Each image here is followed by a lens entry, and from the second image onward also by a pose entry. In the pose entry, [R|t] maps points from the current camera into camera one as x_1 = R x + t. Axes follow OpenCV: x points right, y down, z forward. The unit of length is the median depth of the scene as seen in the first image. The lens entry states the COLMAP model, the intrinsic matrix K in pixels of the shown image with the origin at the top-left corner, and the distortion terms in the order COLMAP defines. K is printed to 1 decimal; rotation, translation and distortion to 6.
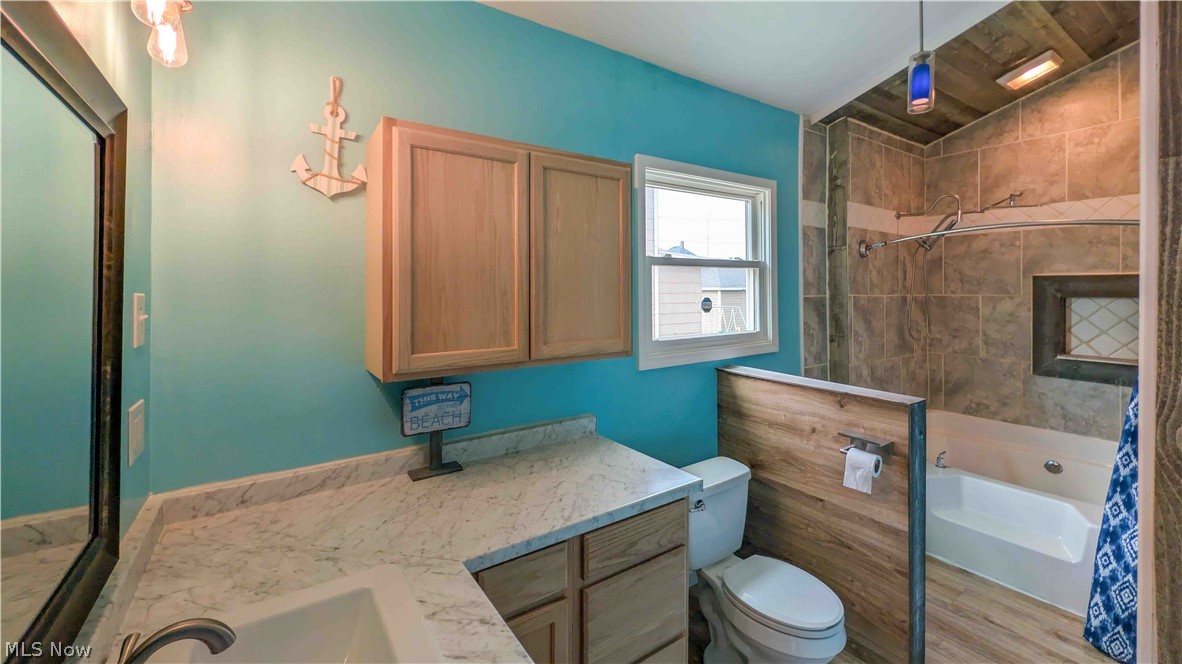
lens RADIAL K [[465.8, 0, 586.3], [0, 465.8, 294.1], [0, 0, 1]] dist [-0.002054, -0.000141]
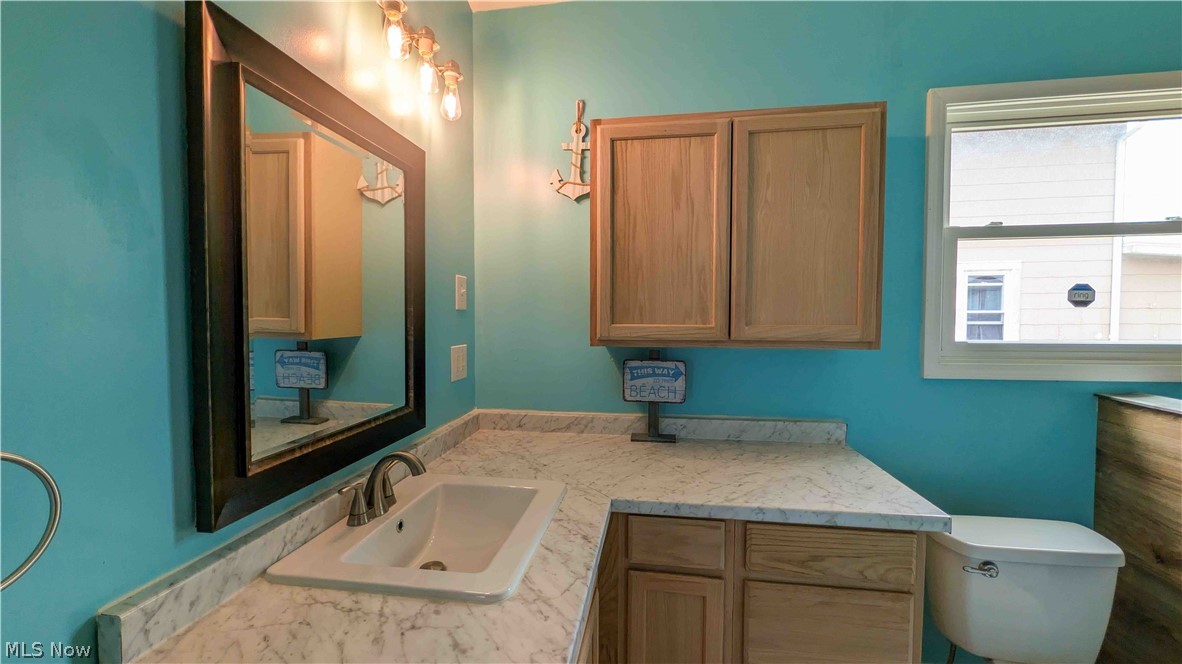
lens RADIAL K [[456.6, 0, 591.0], [0, 456.6, 332.0], [0, 0, 1]] dist [-0.000470, -0.000038]
pose [[0.737855, 0.035838, -0.674007, 0.310230], [-0.010006, 0.999060, 0.042168, 0.090612], [0.674885, -0.024370, 0.737520, 0.116712]]
